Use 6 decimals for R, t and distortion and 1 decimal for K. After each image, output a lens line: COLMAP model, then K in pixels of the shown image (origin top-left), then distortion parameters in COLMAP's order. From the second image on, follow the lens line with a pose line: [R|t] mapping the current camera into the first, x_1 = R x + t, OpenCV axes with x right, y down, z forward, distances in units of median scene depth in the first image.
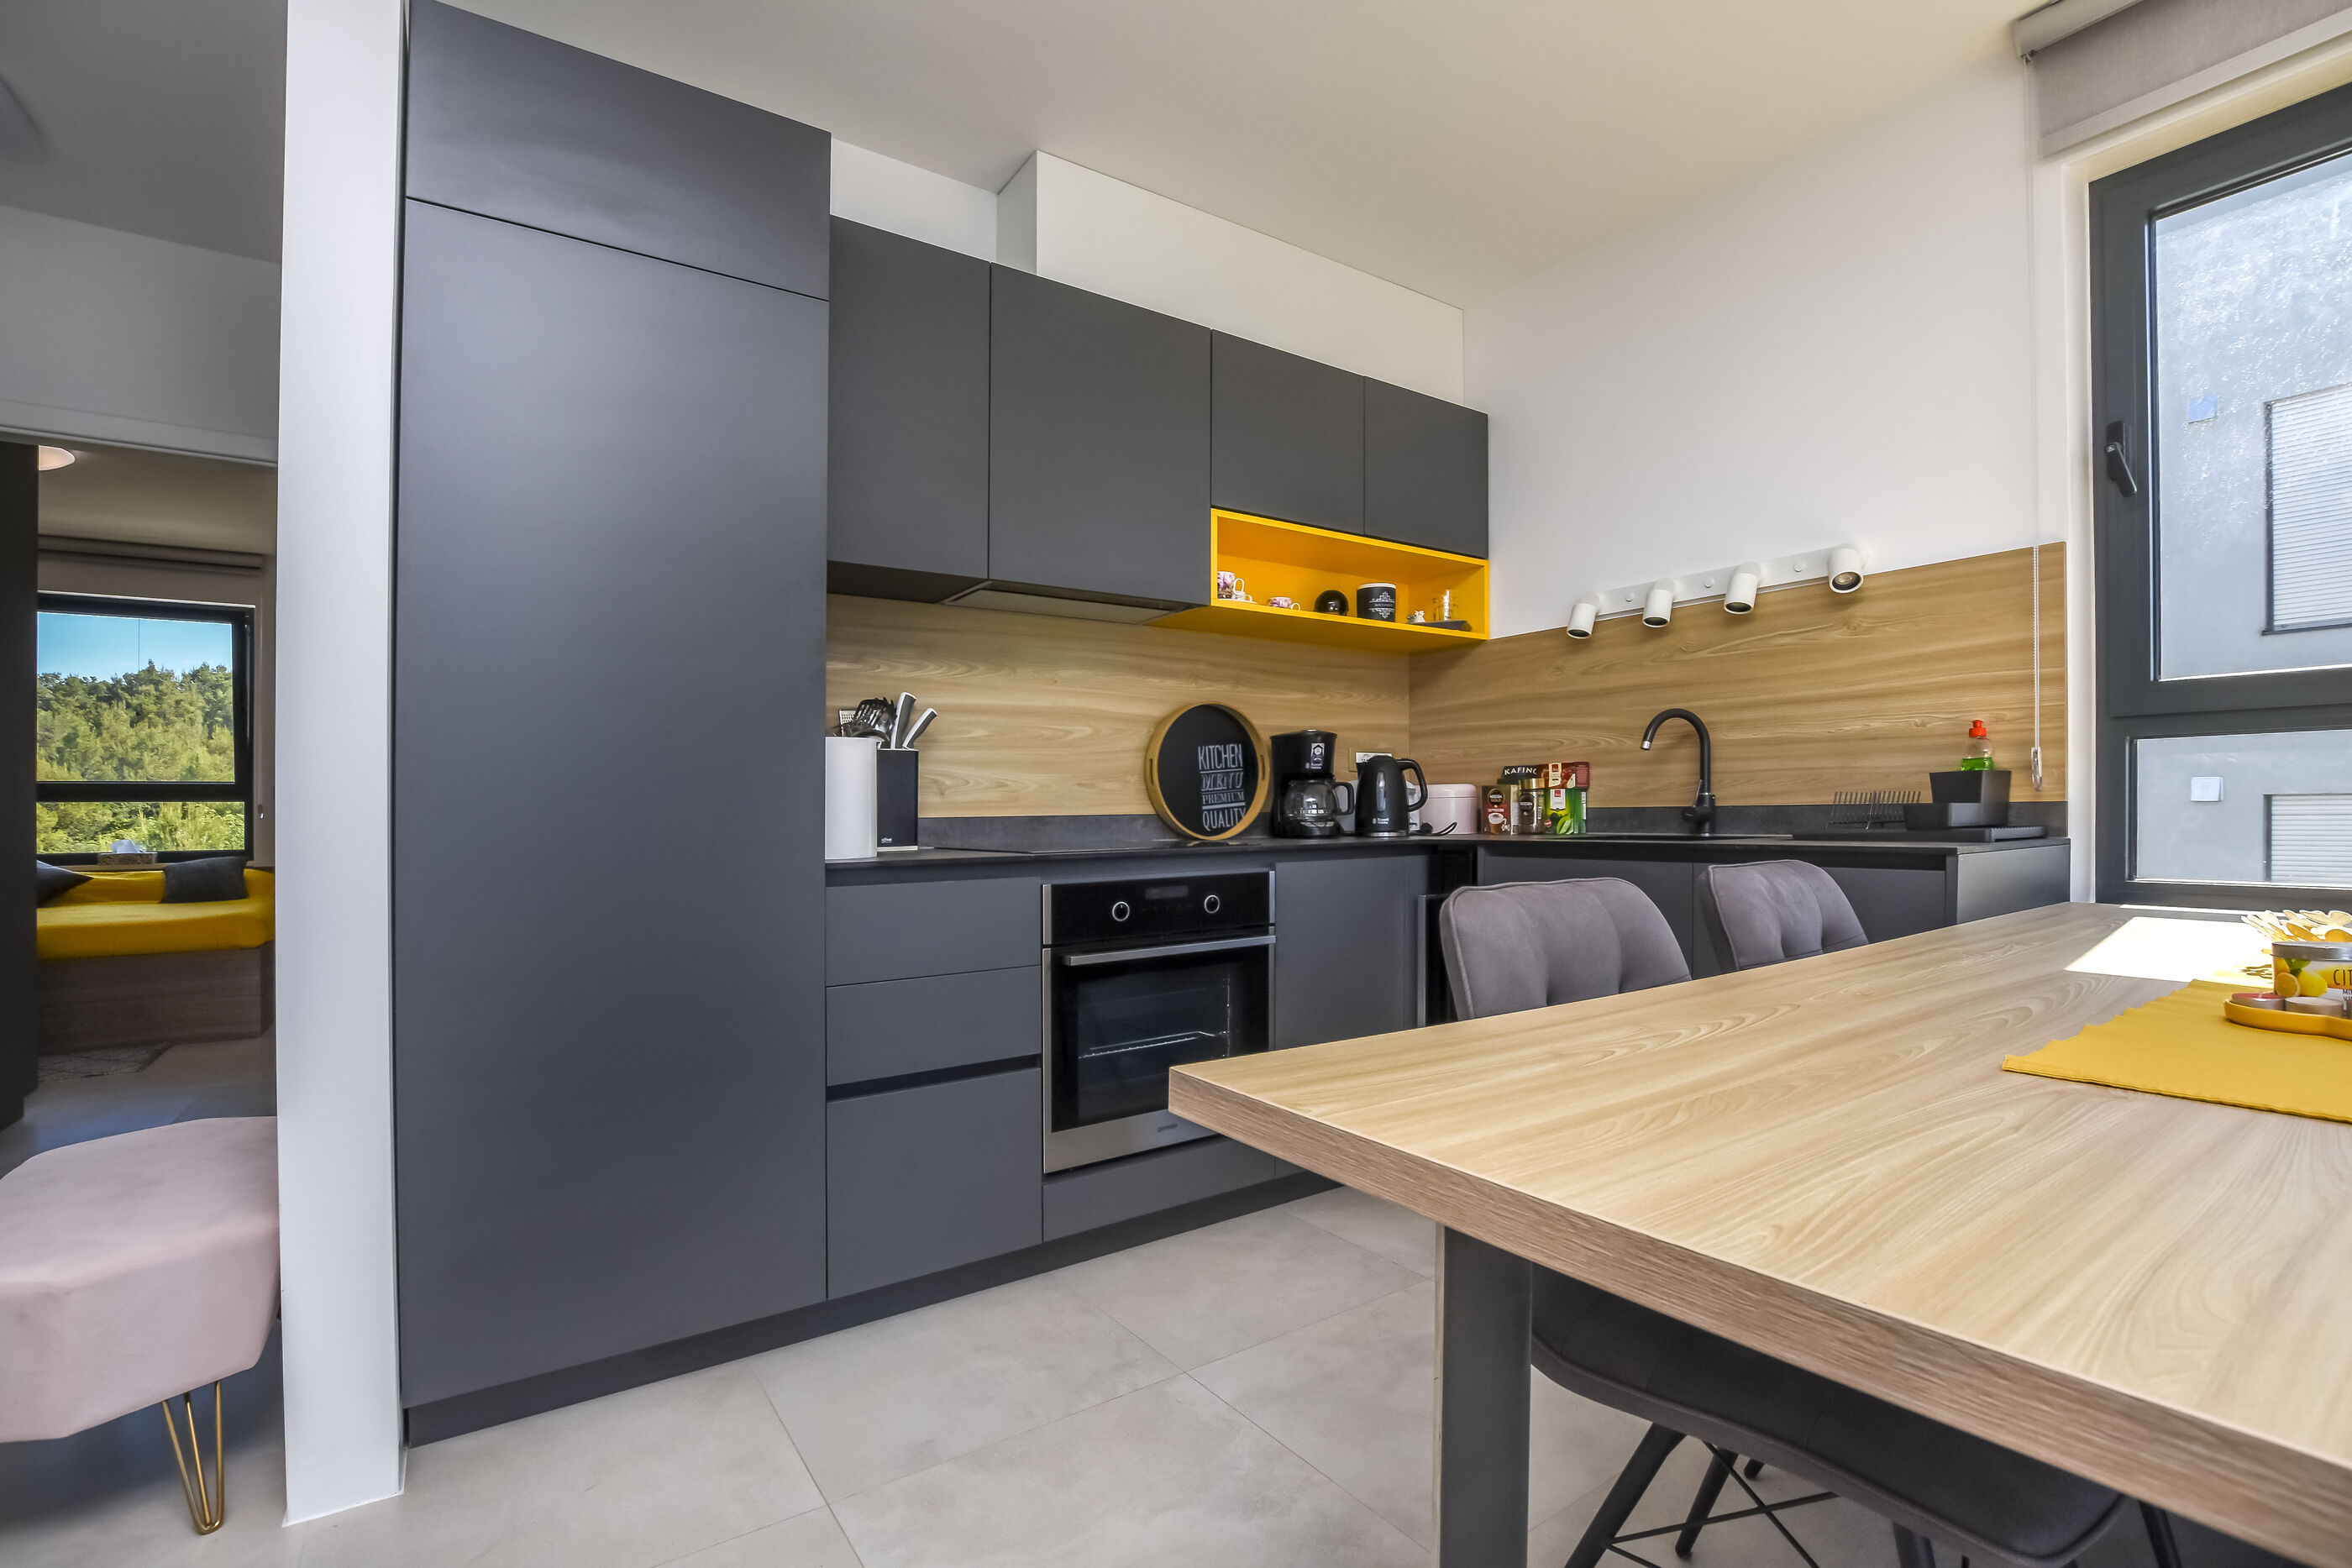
lens RADIAL K [[1087.2, 0, 1123.6], [0, 1087.2, 818.3], [0, 0, 1]] dist [-0.027769, 0.005736]
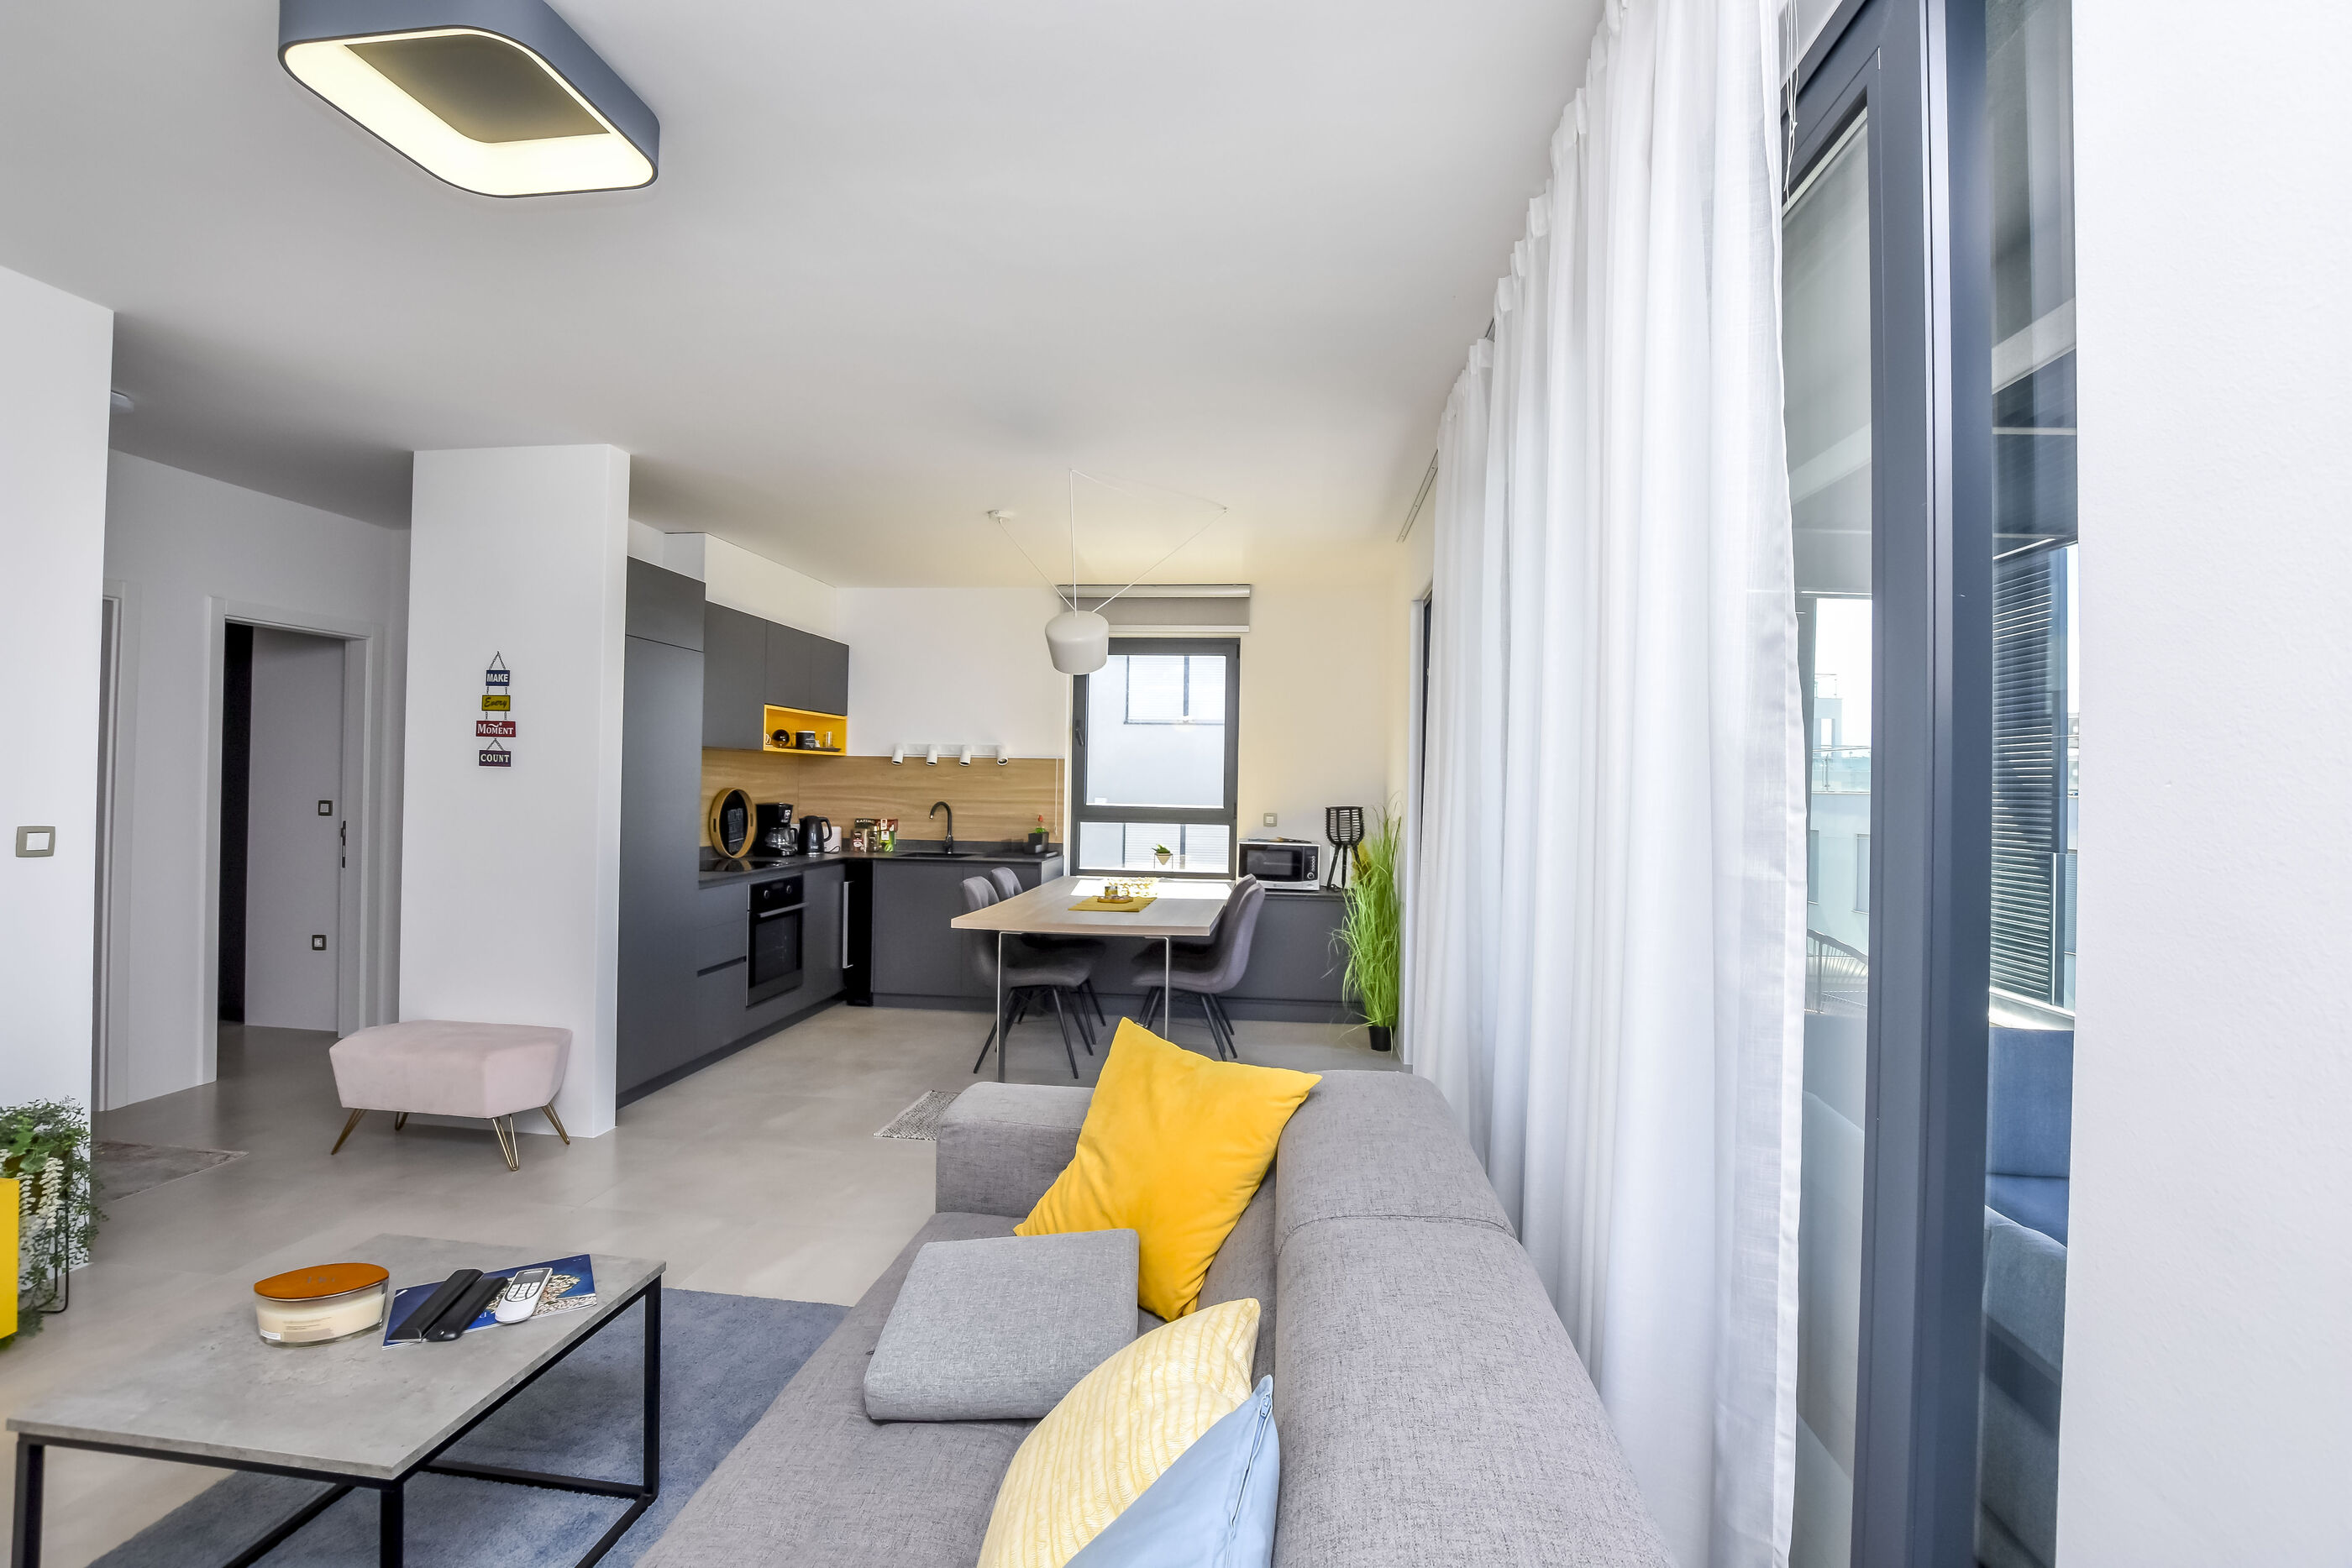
lens RADIAL K [[1087.2, 0, 1142.8], [0, 1087.2, 756.3], [0, 0, 1]] dist [-0.027769, 0.005736]
pose [[0.669916, 0.041479, 0.741278, -0.976377], [-0.016013, 0.999013, -0.041430, -0.104730], [-0.742265, 0.015884, 0.669919, -0.958839]]
